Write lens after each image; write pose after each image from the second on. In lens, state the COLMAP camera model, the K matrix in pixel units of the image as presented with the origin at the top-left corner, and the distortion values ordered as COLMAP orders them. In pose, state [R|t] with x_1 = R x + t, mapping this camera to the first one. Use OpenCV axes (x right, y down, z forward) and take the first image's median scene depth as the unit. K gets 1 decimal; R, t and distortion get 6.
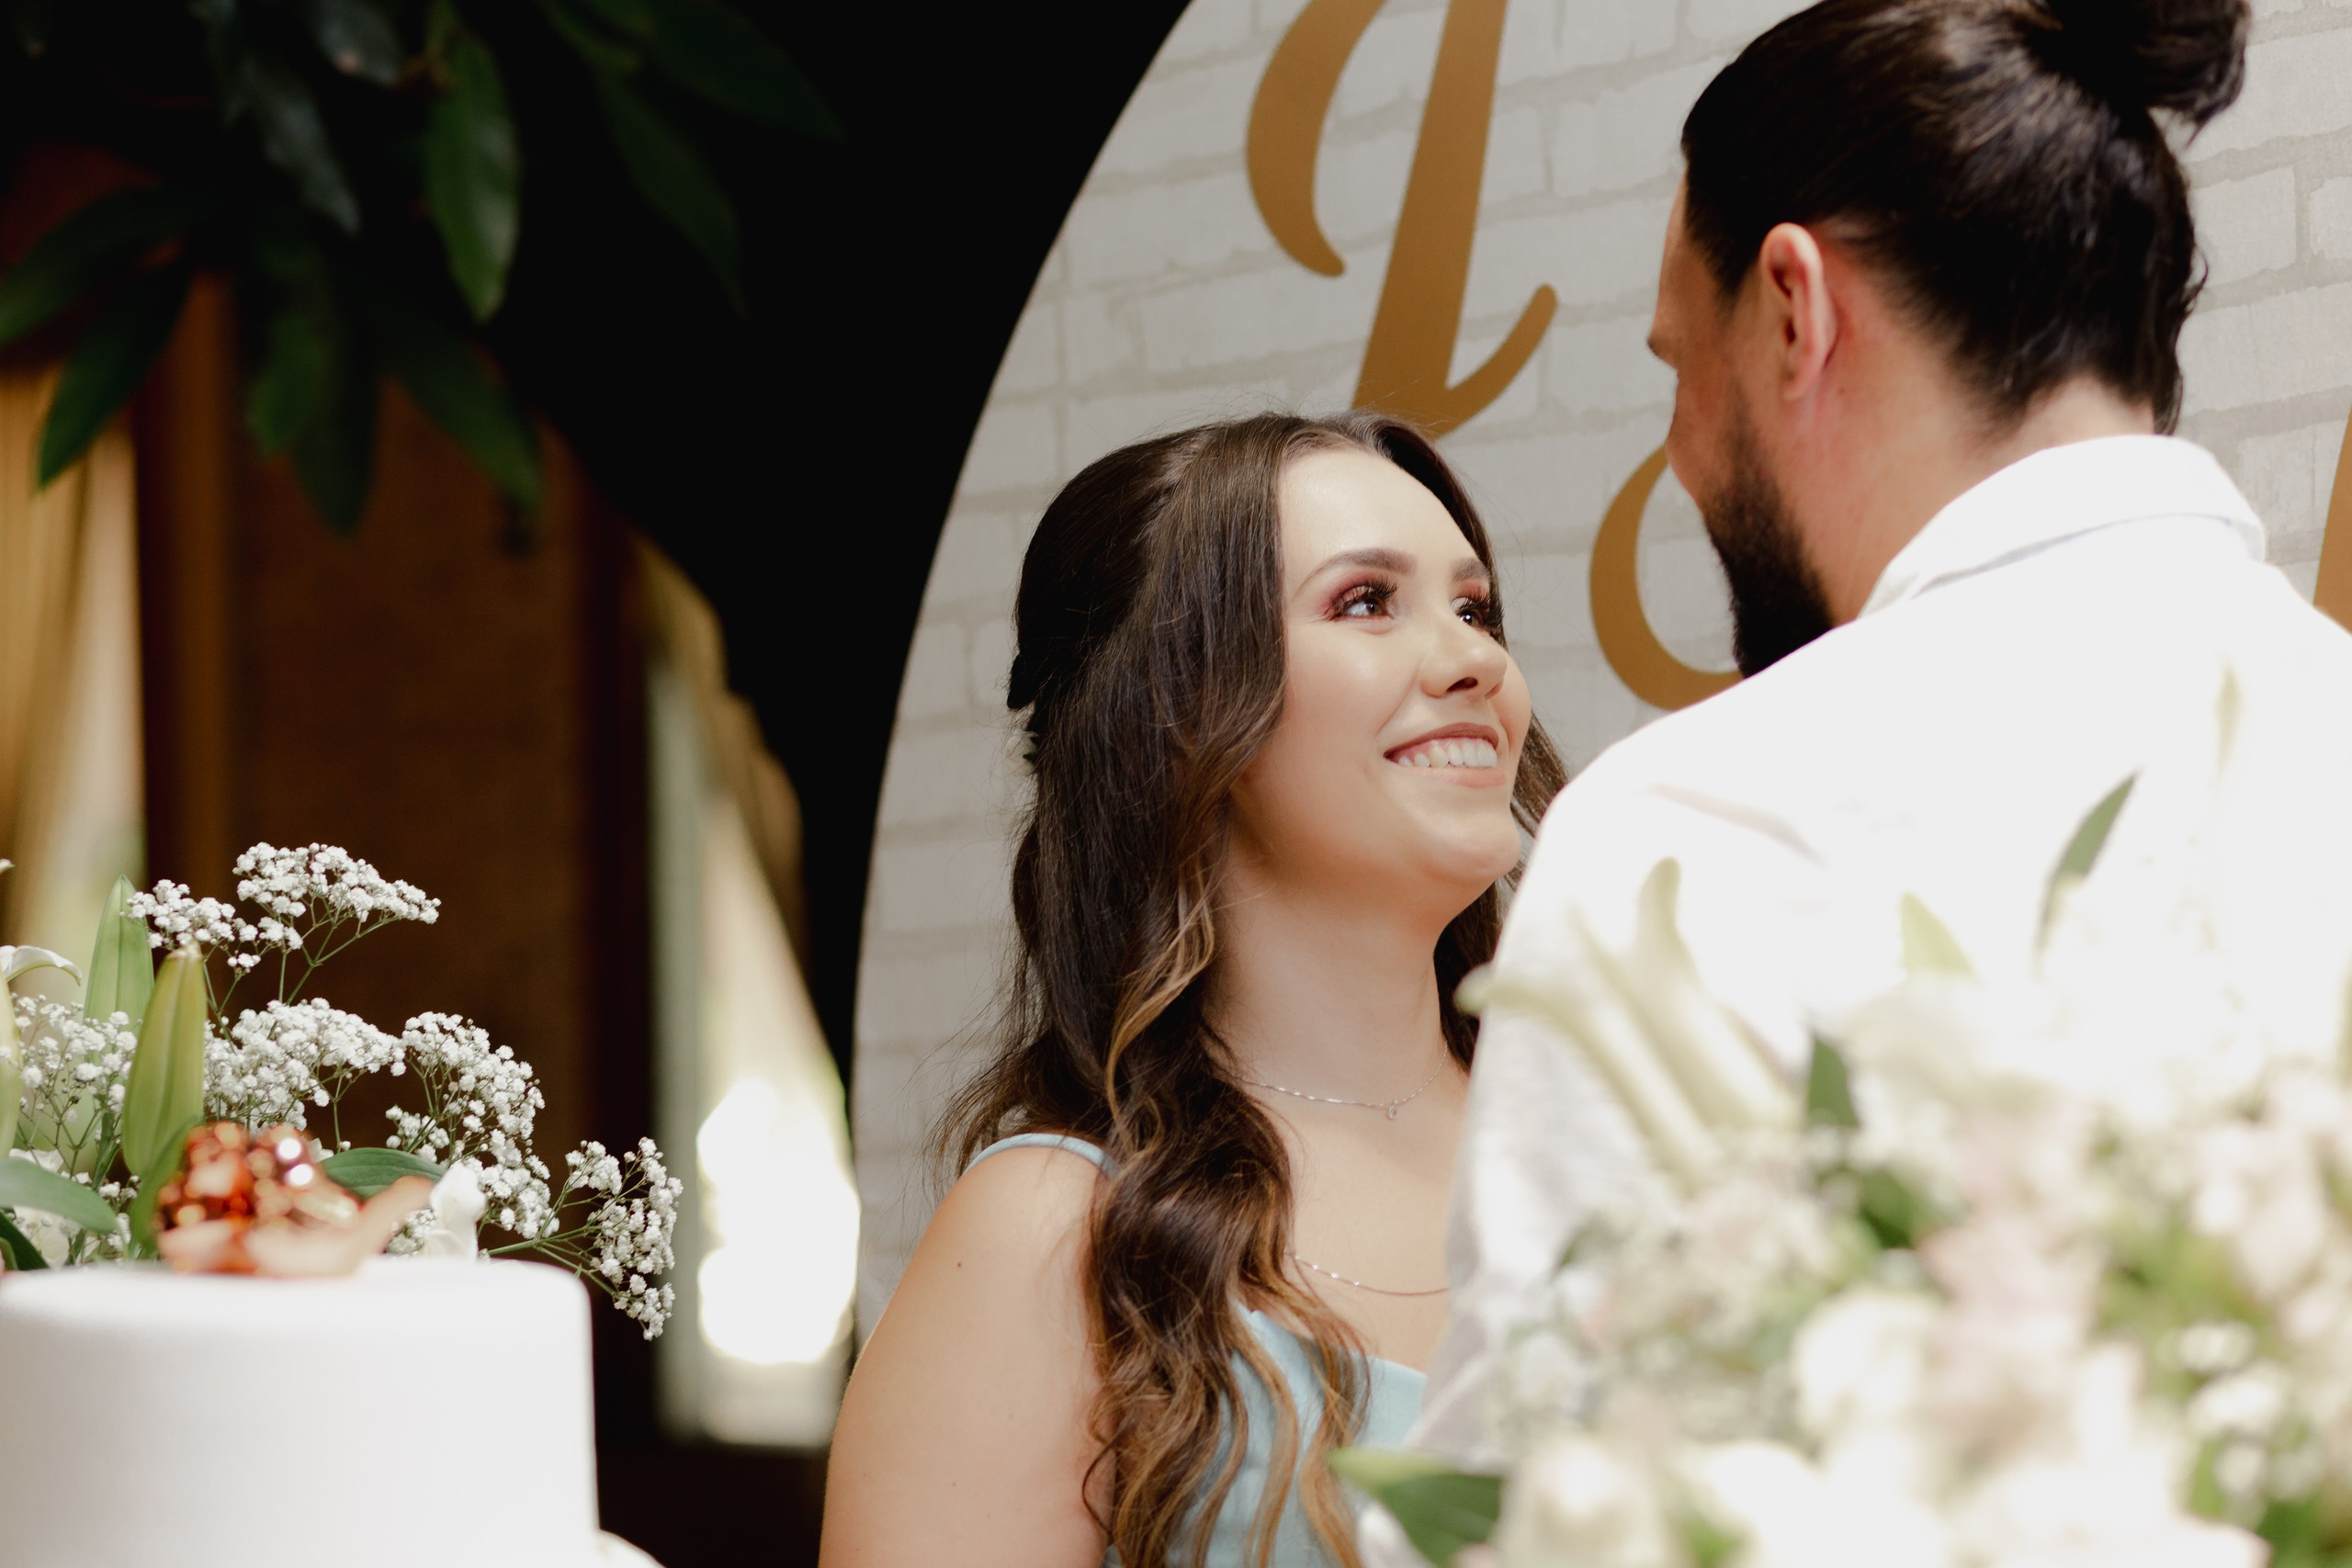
lens RADIAL K [[5833.5, 0, 1176.0], [0, 5833.5, 784.0], [0, 0, 1]] dist [0.063121, -0.080763]
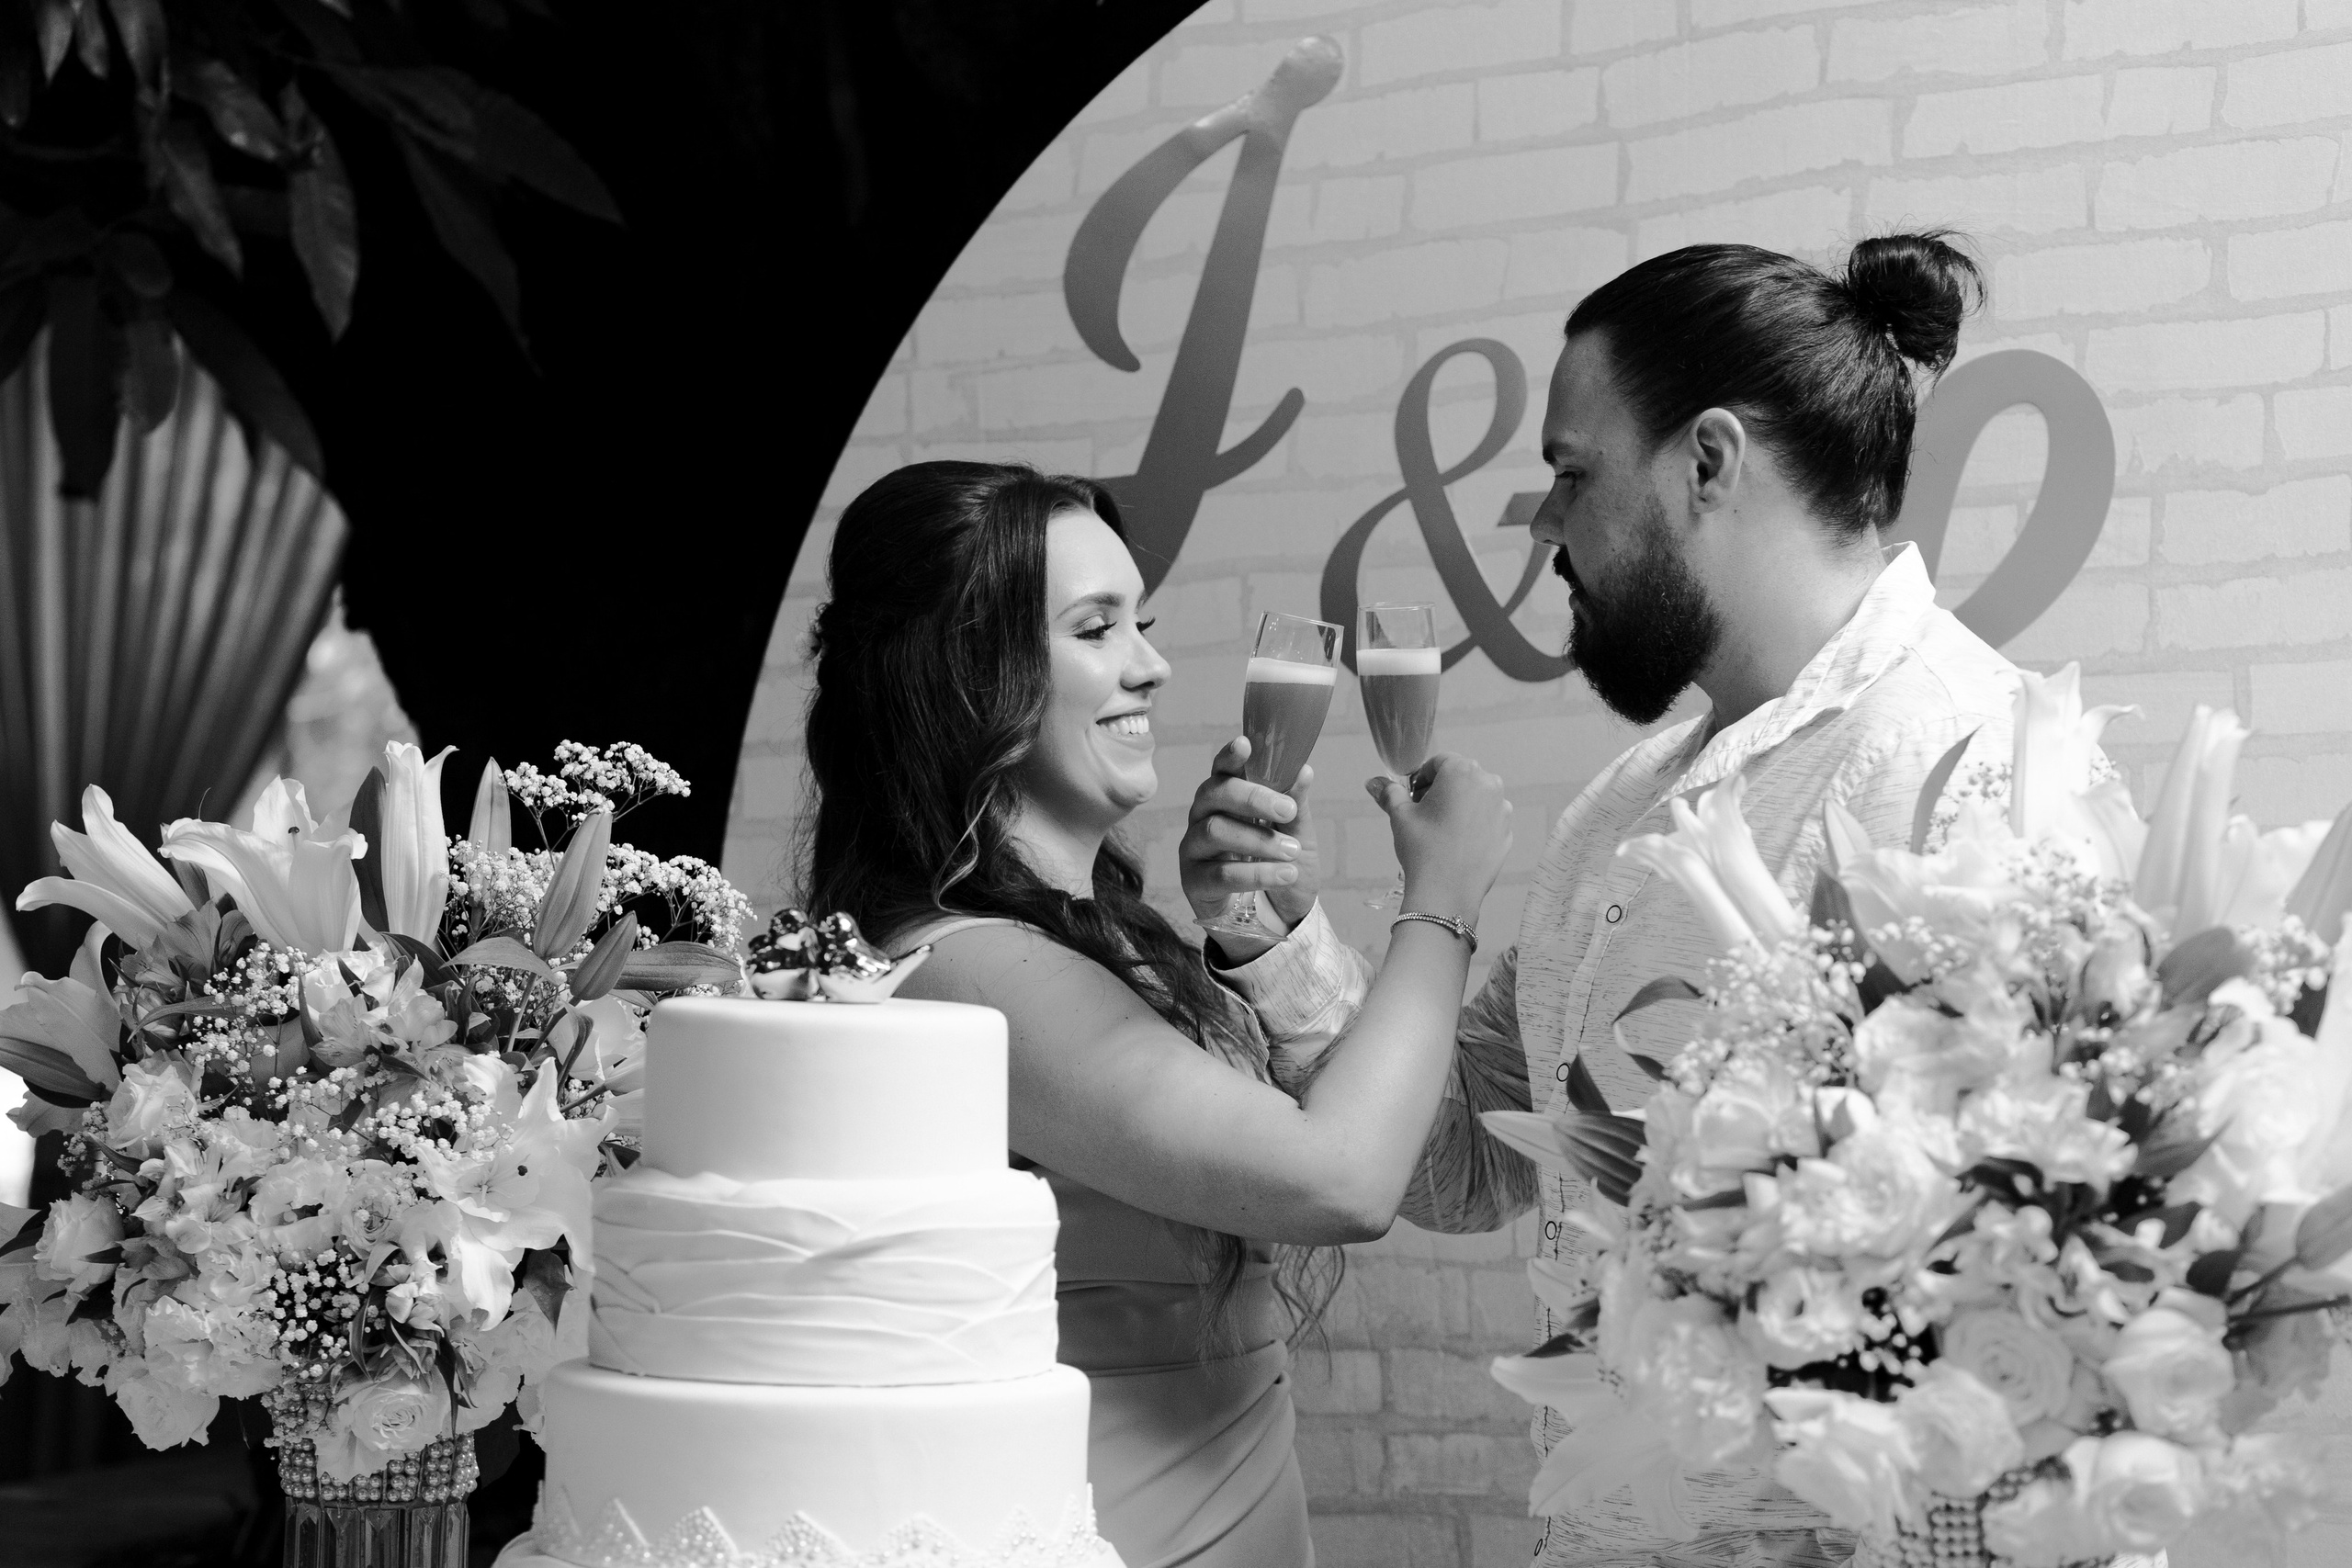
lens RADIAL K [[5833.5, 0, 1176.0], [0, 5833.5, 784.0], [0, 0, 1]] dist [0.063121, -0.080763]
pose [[0.978371, 0.034303, 0.203994, -0.259206], [-0.036420, 0.999315, 0.006633, 0.004866], [-0.203626, -0.013919, 0.978950, -0.421917]]
